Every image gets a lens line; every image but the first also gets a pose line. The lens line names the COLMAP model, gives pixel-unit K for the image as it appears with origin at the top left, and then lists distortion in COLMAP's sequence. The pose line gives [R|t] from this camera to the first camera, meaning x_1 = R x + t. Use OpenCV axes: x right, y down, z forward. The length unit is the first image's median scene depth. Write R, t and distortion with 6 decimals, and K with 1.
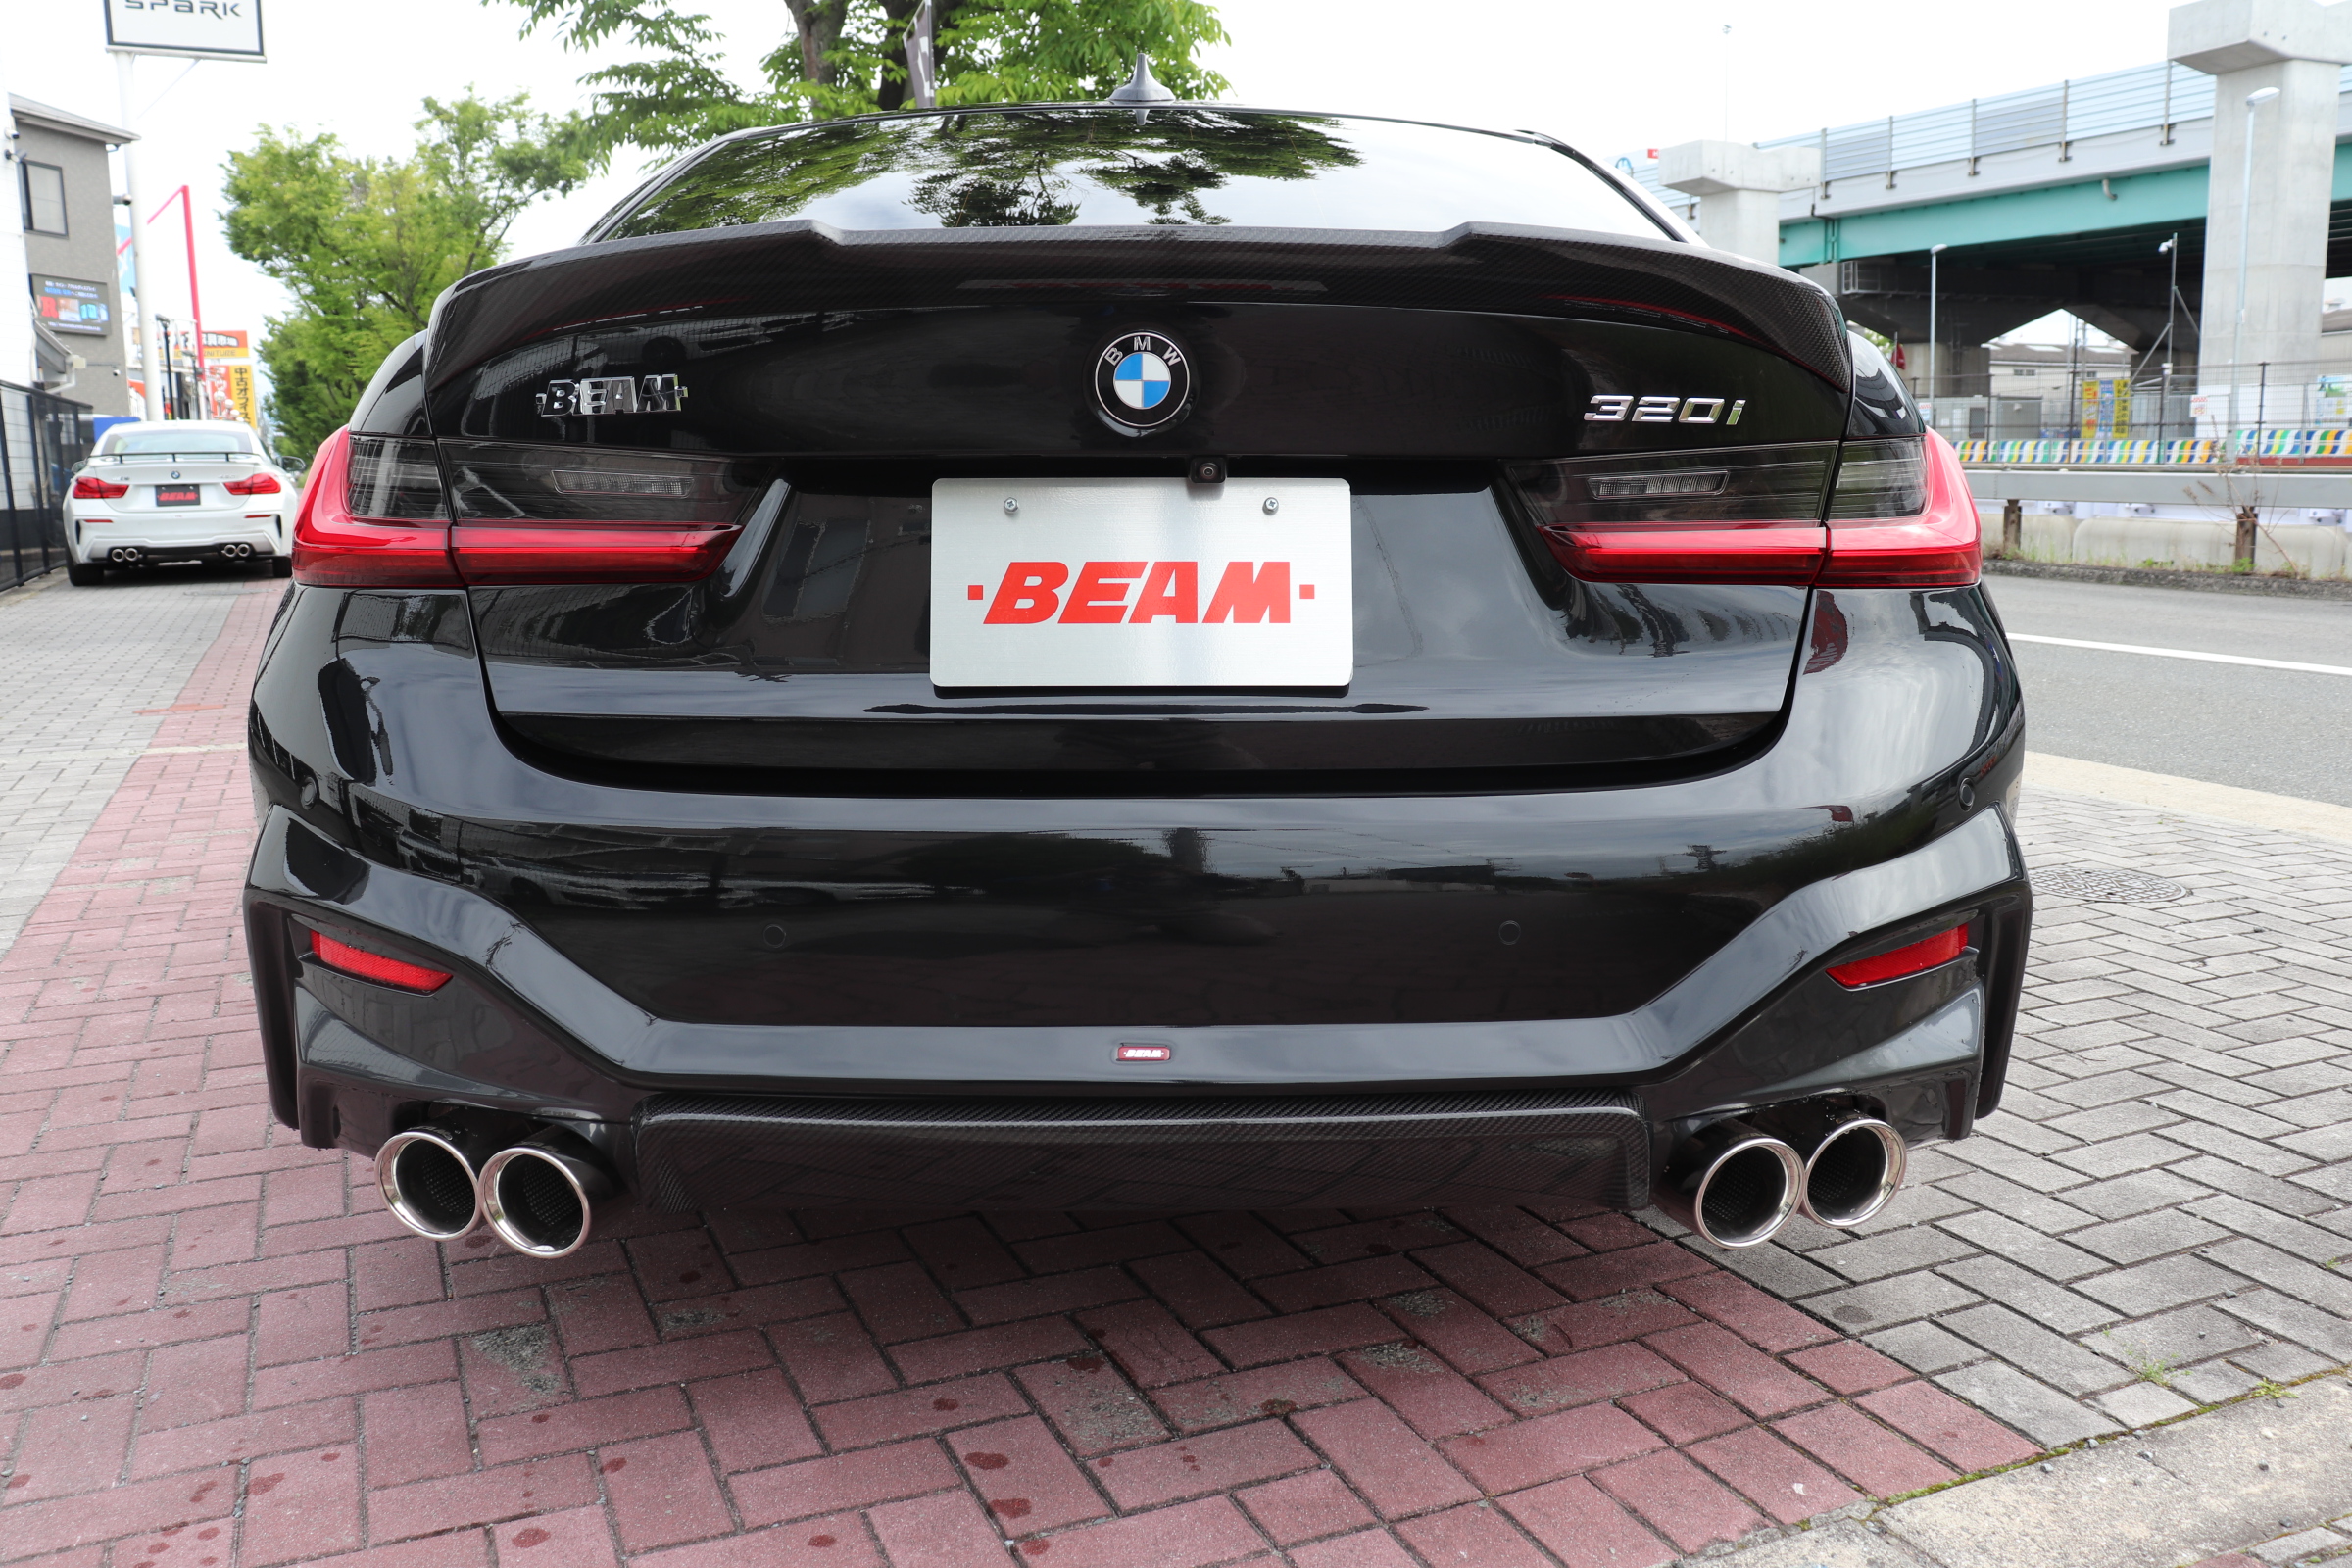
lens RADIAL K [[1932.4, 0, 1189.1], [0, 1932.4, 783.3], [0, 0, 1]] dist [-0.165496, 0.150899]
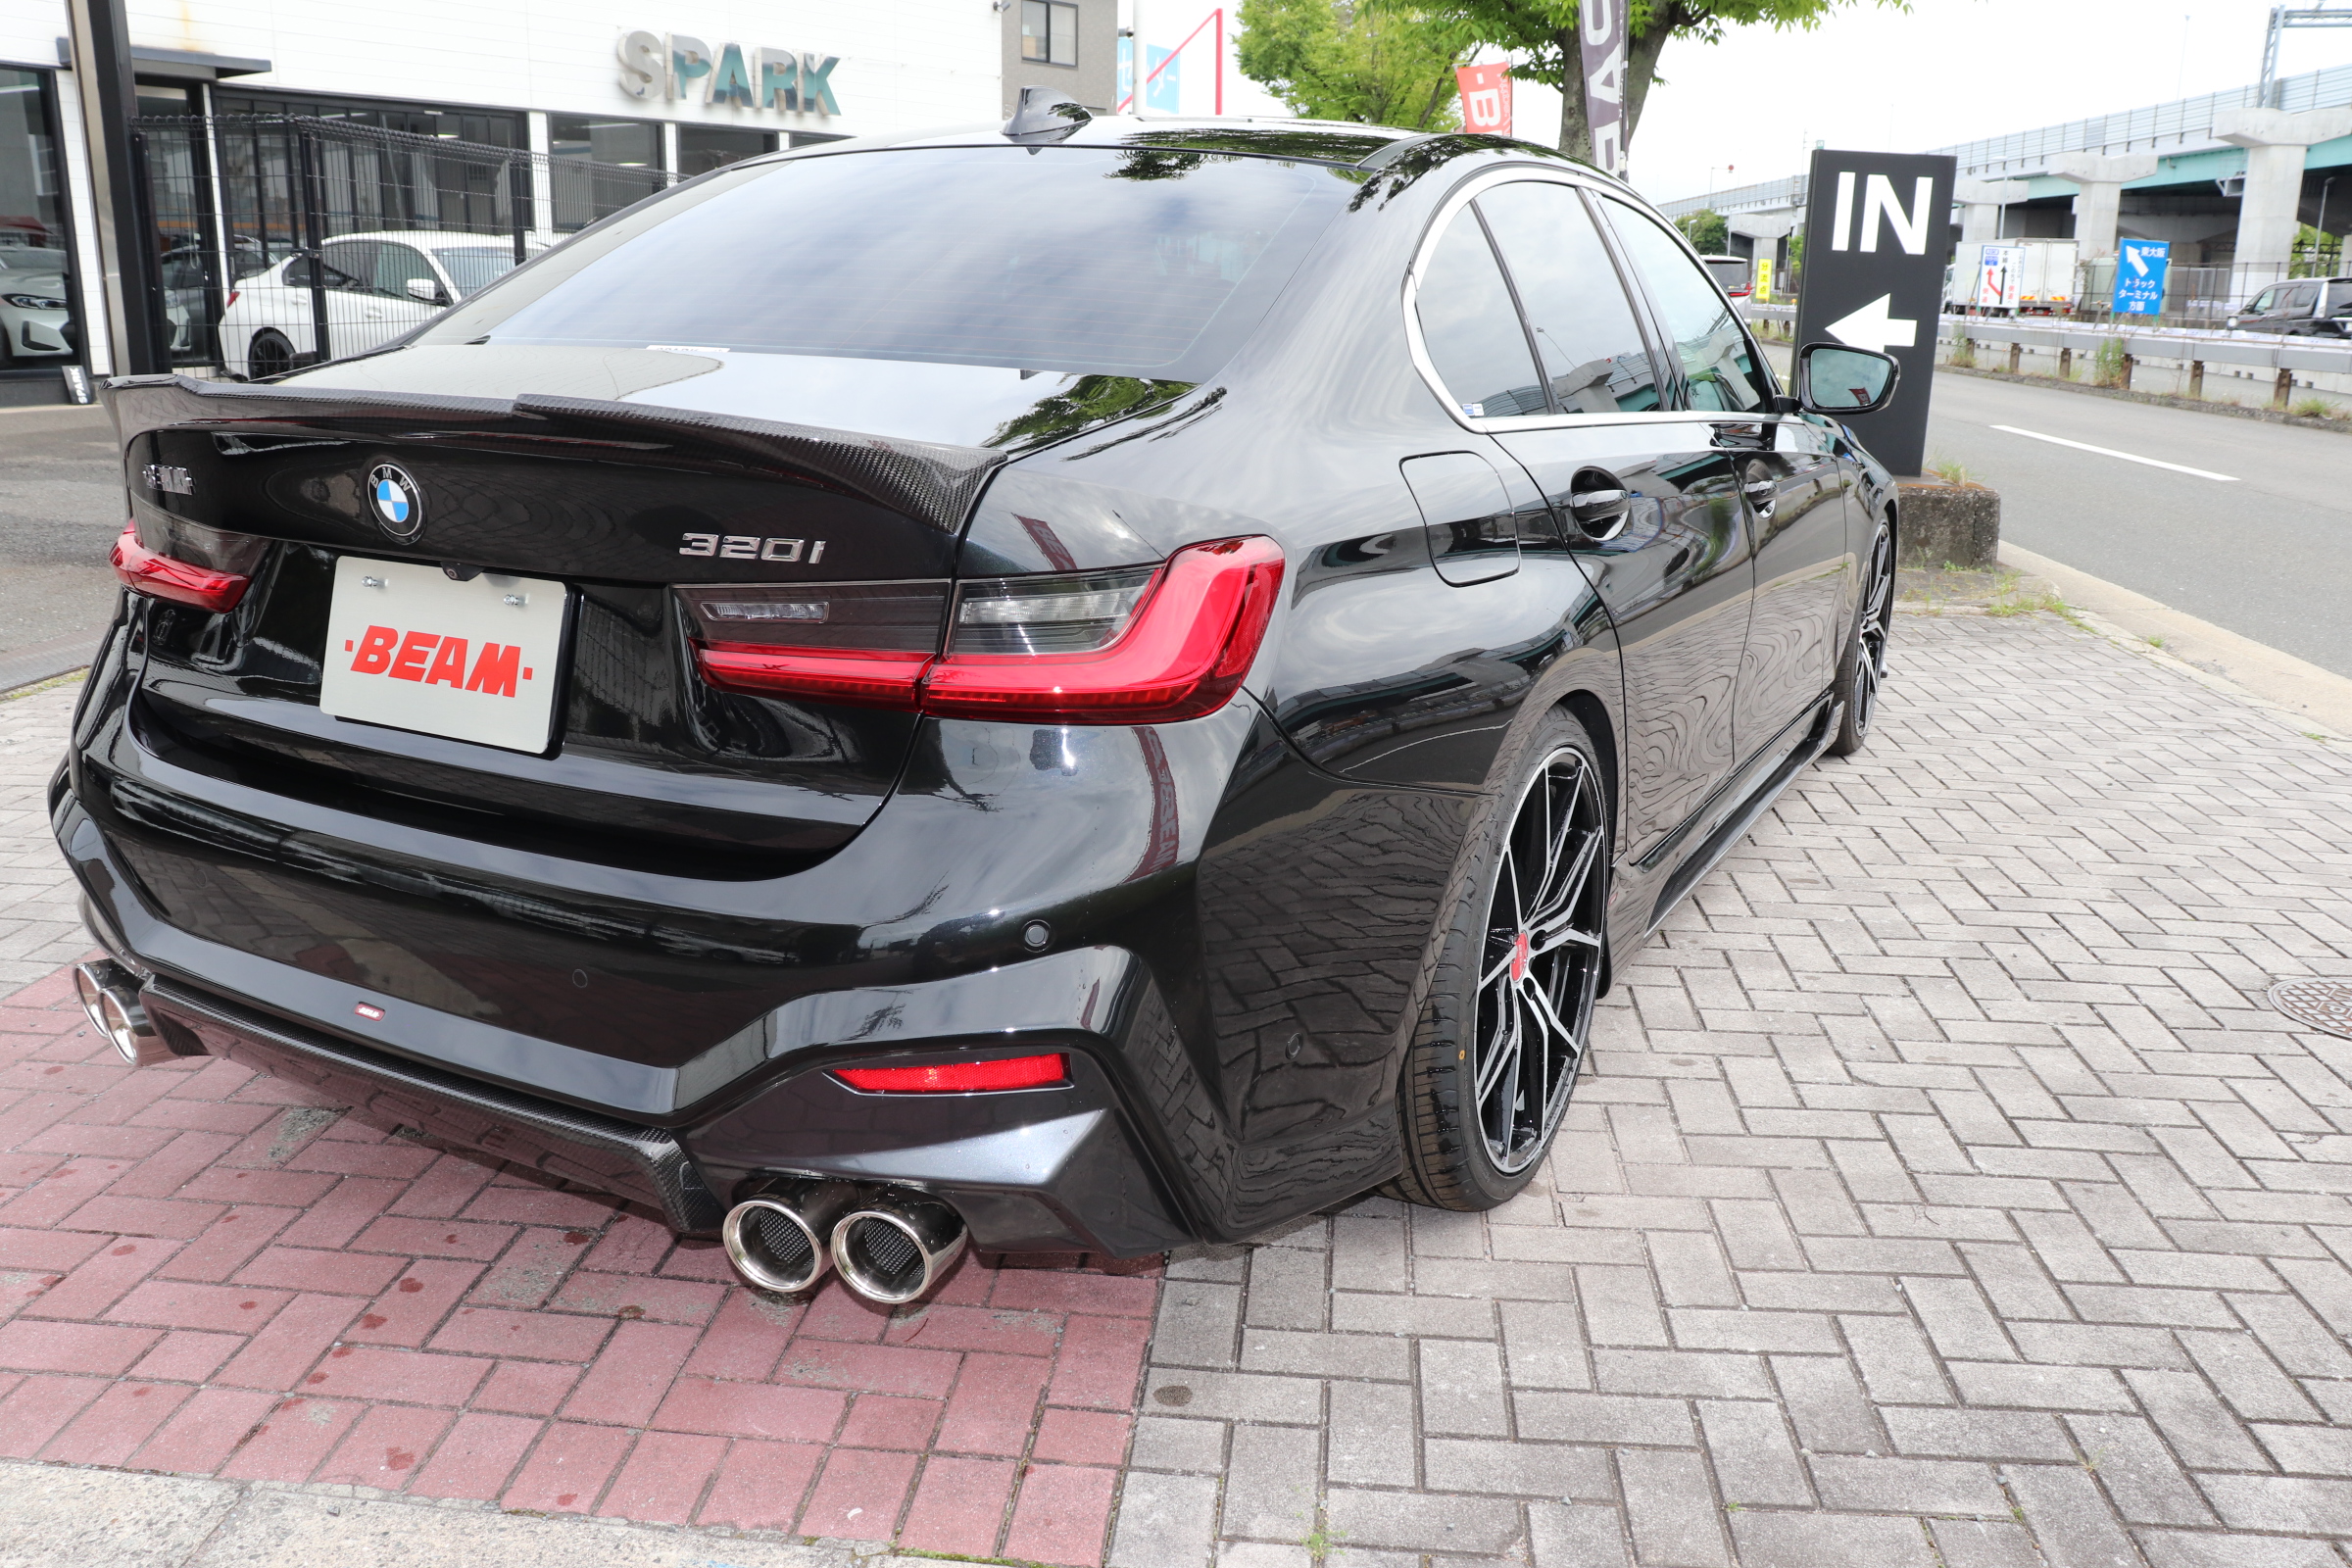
lens RADIAL K [[1932.4, 0, 1189.1], [0, 1932.4, 783.3], [0, 0, 1]] dist [-0.165496, 0.150899]
pose [[0.876376, 0.146276, -0.458877, 0.871502], [-0.104685, 0.987838, 0.114962, -0.186917], [0.470113, -0.052712, 0.881031, 0.113634]]
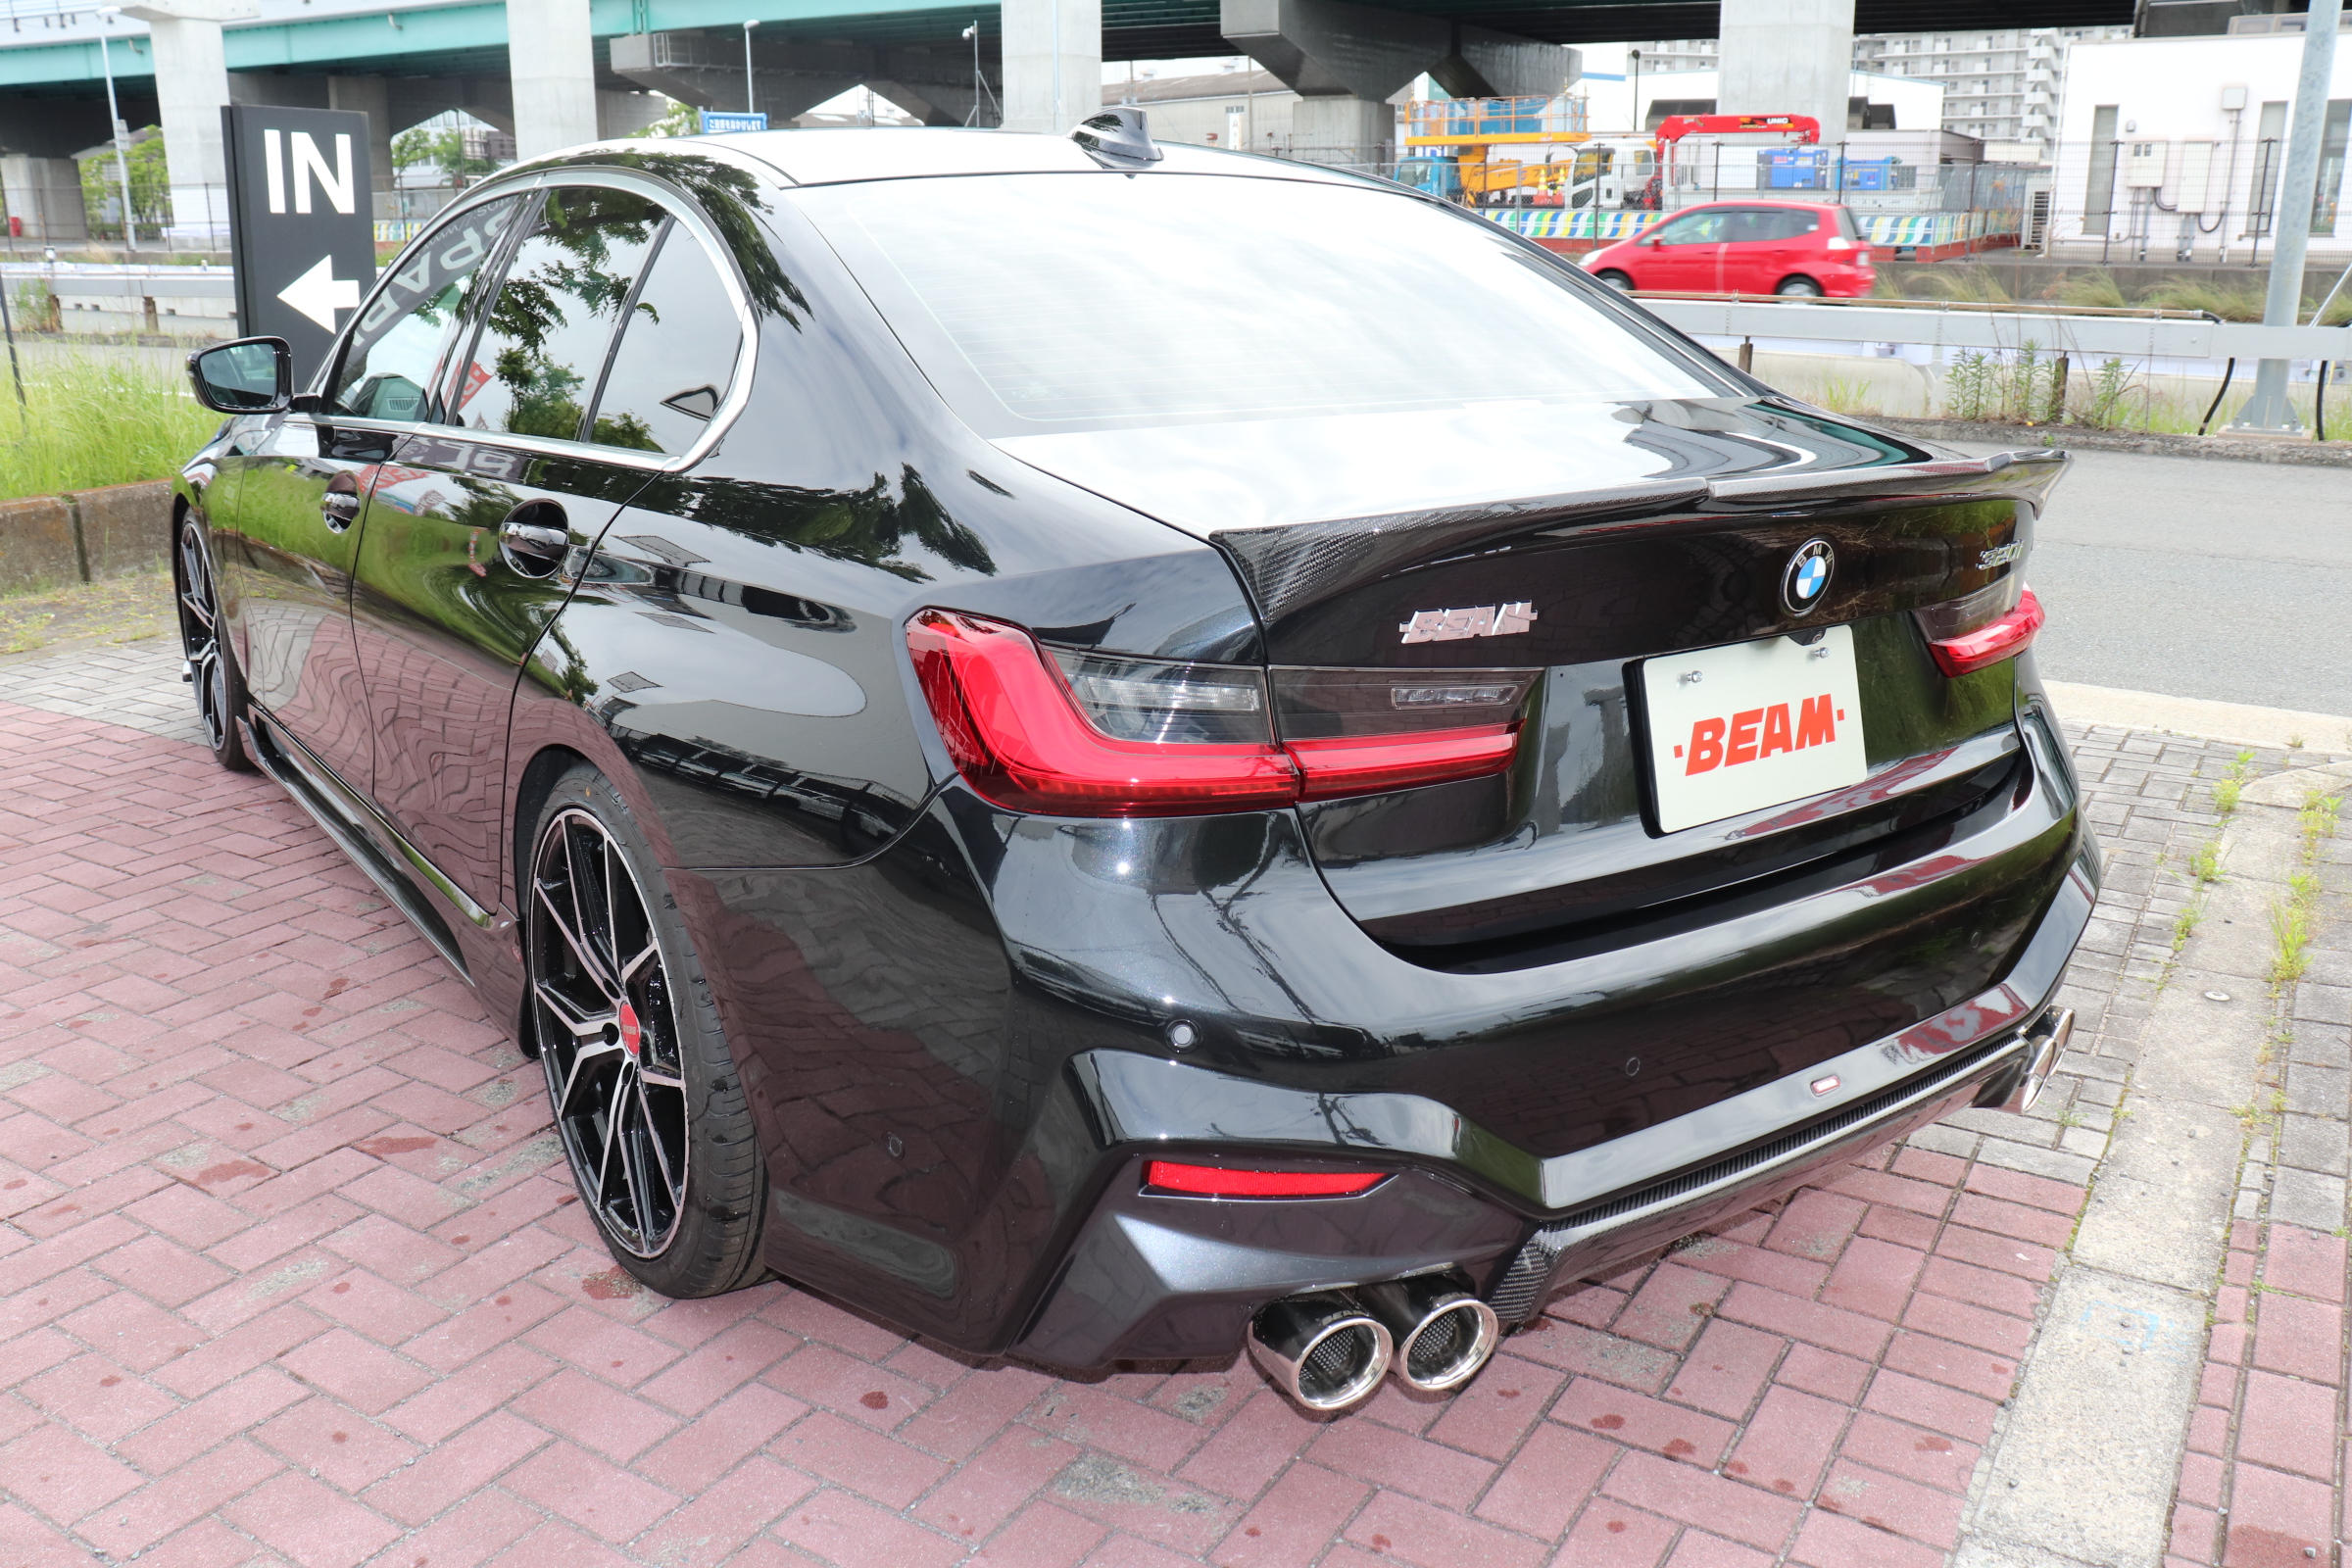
lens RADIAL K [[1931.5, 0, 1170.9], [0, 1931.5, 769.3], [0, 0, 1]] dist [-0.169092, 0.156718]
pose [[0.828795, -0.145066, 0.540420, -0.898358], [0.084760, 0.987212, 0.135012, -0.242424], [-0.553095, -0.066091, 0.830493, 0.152045]]
